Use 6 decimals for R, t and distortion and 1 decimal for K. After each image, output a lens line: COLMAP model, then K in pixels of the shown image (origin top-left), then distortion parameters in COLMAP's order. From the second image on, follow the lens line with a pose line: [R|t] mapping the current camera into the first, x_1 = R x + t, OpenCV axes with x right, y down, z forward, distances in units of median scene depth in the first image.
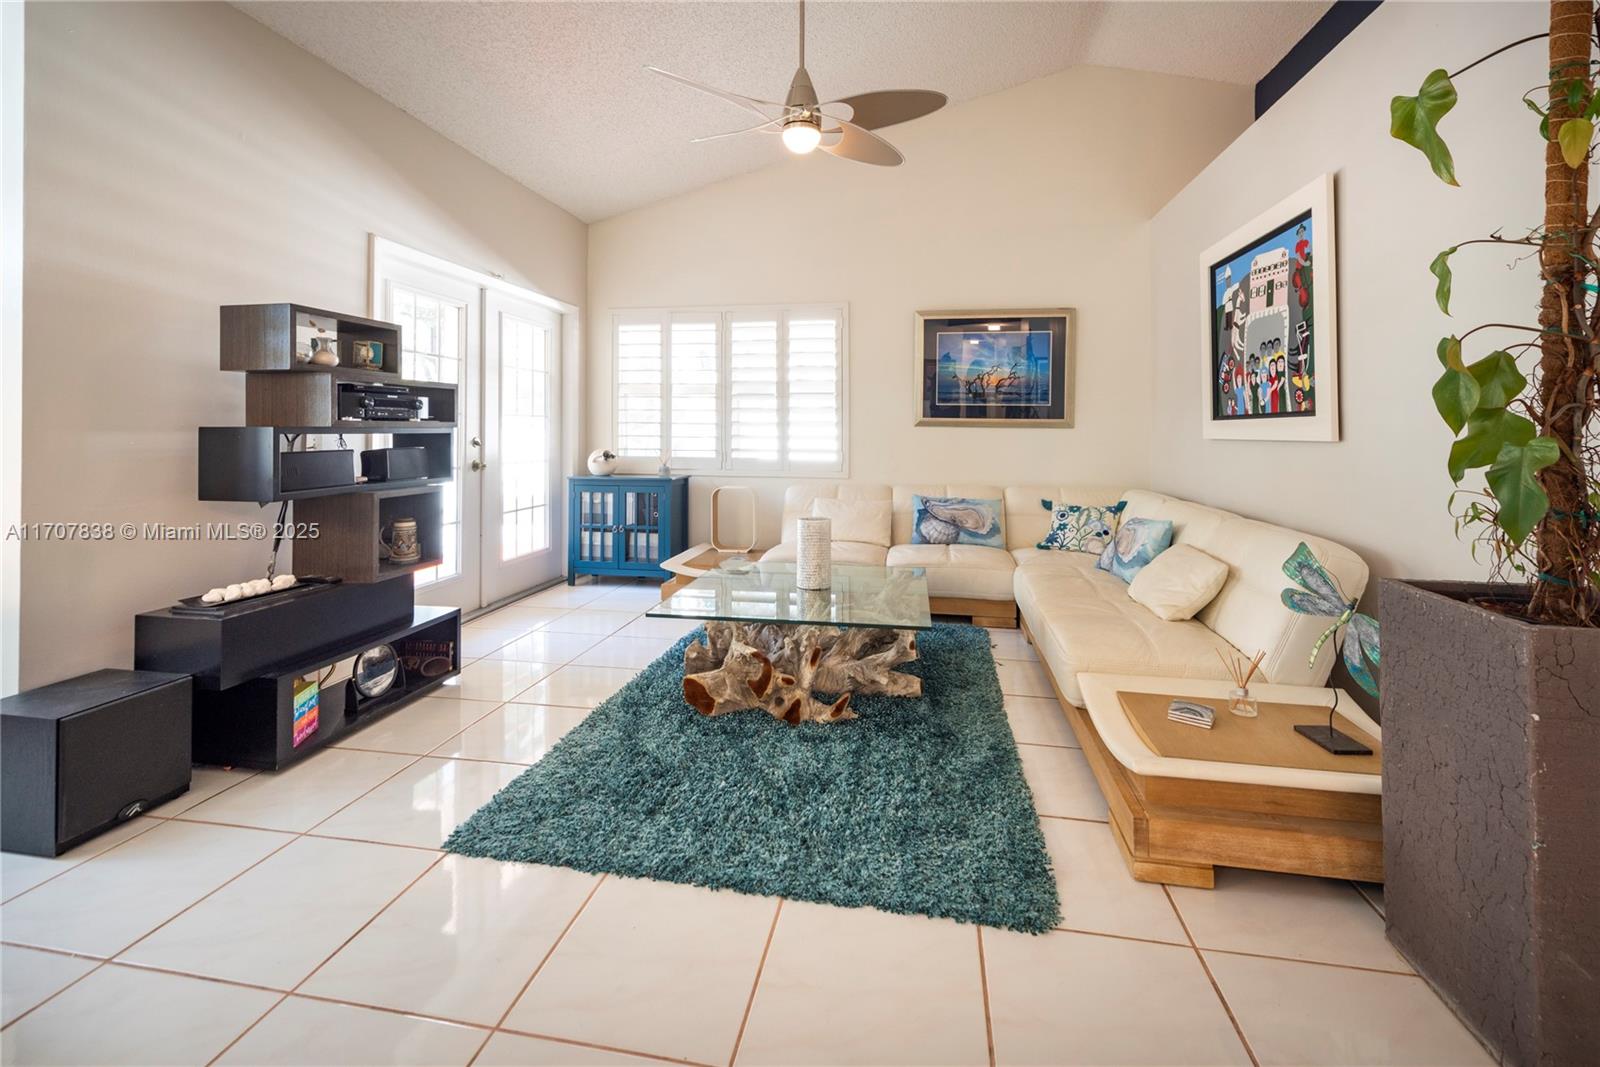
lens RADIAL K [[653.8, 0, 802.8], [0, 653.8, 428.3], [0, 0, 1]] dist [0.008642, 0.000043]
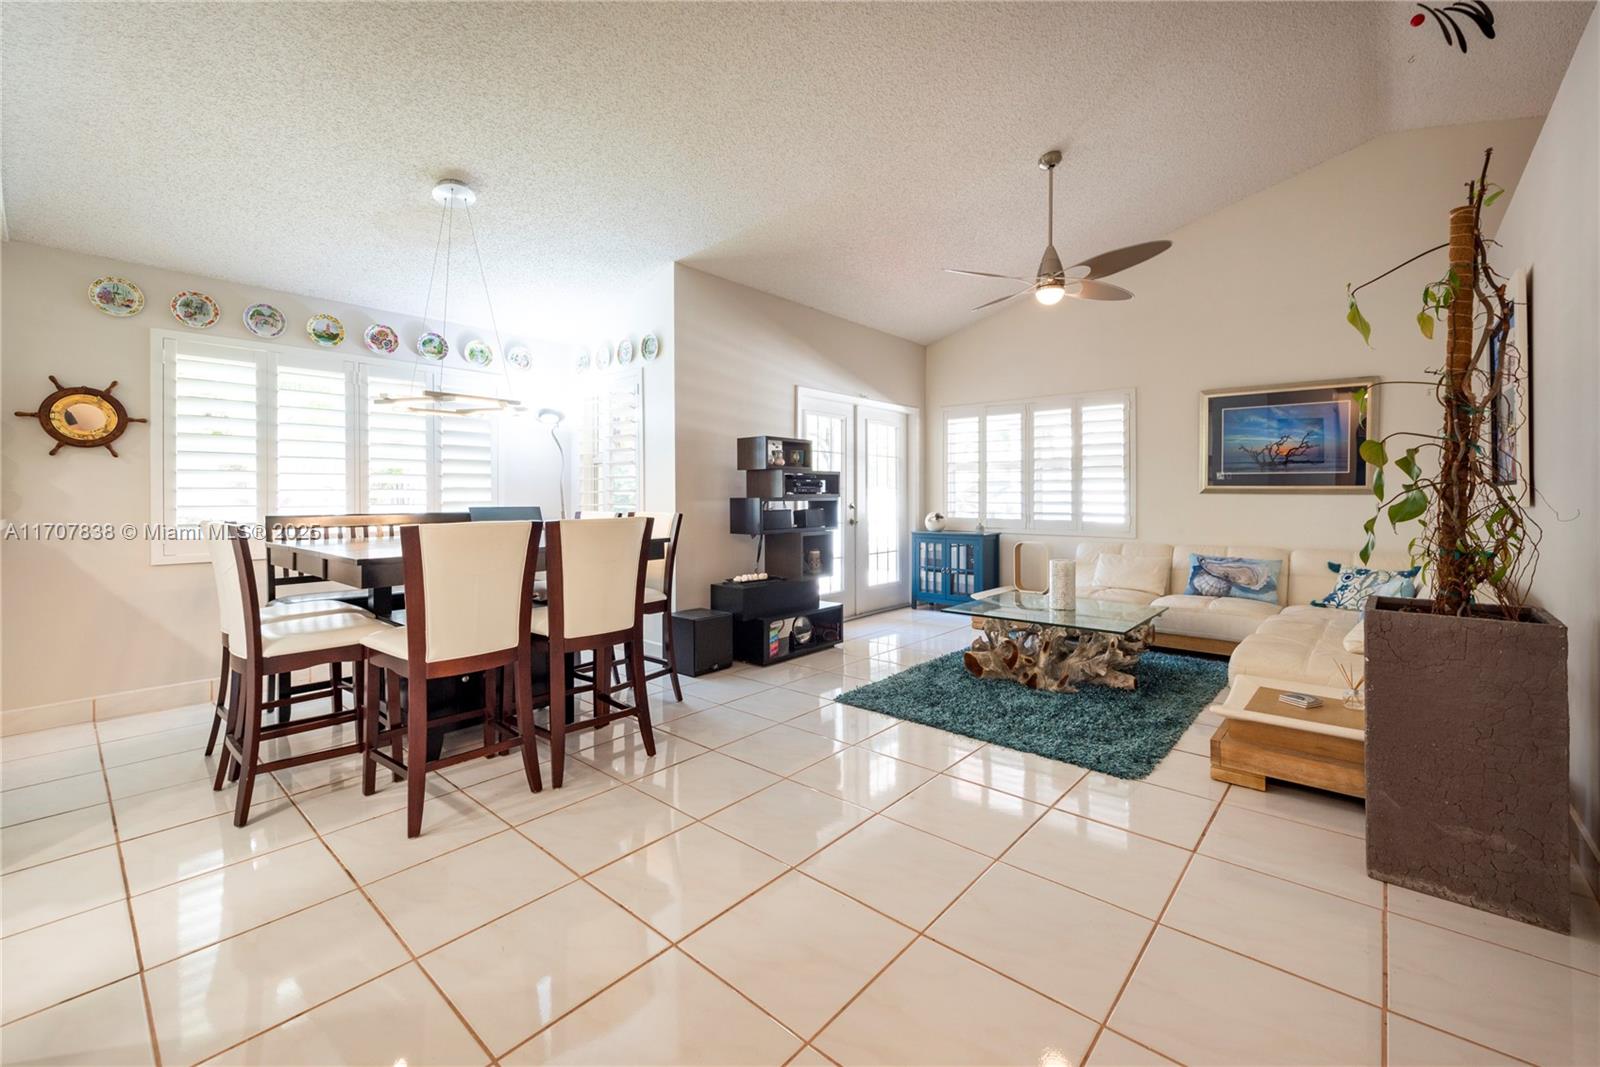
lens RADIAL K [[645.8, 0, 822.5], [0, 645.8, 492.5], [0, 0, 1]] dist [0.001551, 0.000070]
pose [[0.868079, -0.007518, -0.496369, 0.225304], [0.006069, 0.999971, -0.004531, -0.005435], [0.496389, 0.000921, 0.868100, -0.406509]]
